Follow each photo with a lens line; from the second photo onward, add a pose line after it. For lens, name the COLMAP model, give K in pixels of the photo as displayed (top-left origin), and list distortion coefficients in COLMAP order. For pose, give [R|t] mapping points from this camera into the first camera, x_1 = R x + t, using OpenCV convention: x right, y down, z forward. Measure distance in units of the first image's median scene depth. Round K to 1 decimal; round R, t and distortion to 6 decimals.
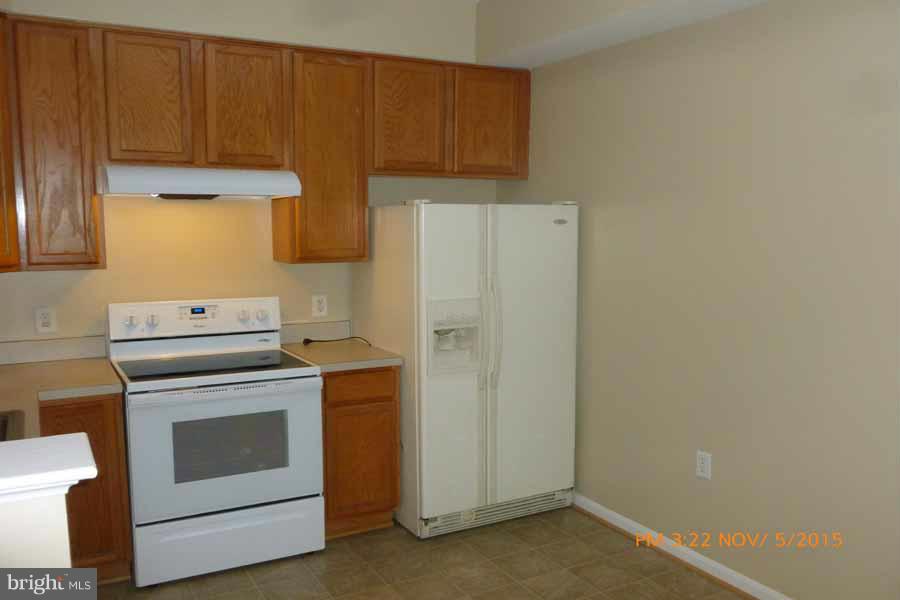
lens RADIAL K [[777.1, 0, 454.1], [0, 777.1, 298.5], [0, 0, 1]] dist [-0.022737, -0.009071]
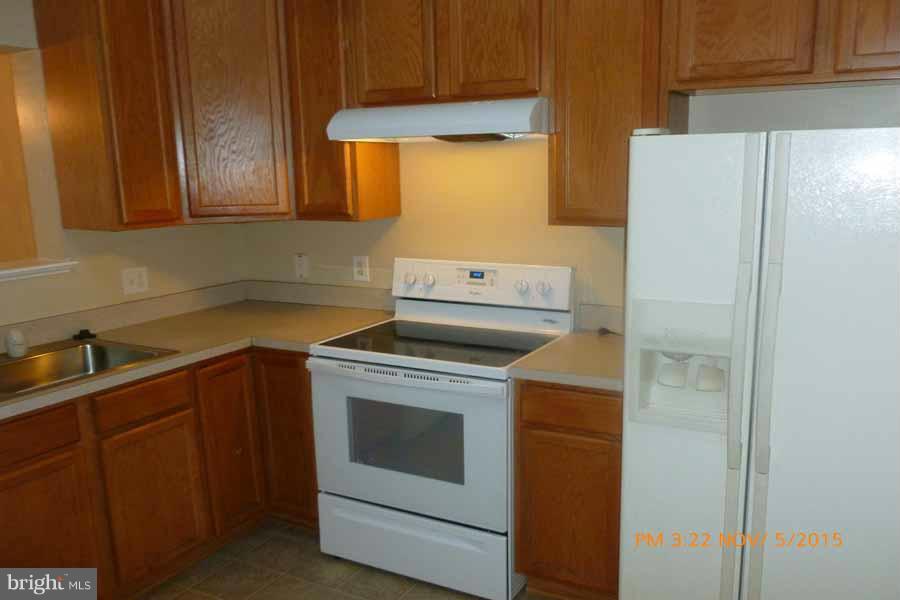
lens RADIAL K [[777.1, 0, 458.3], [0, 777.1, 325.1], [0, 0, 1]] dist [-0.022737, -0.009071]
pose [[0.537434, 0.158197, -0.828335, 0.384312], [-0.067008, 0.987152, 0.145053, -0.053673], [0.840639, -0.022451, 0.541130, 0.537347]]
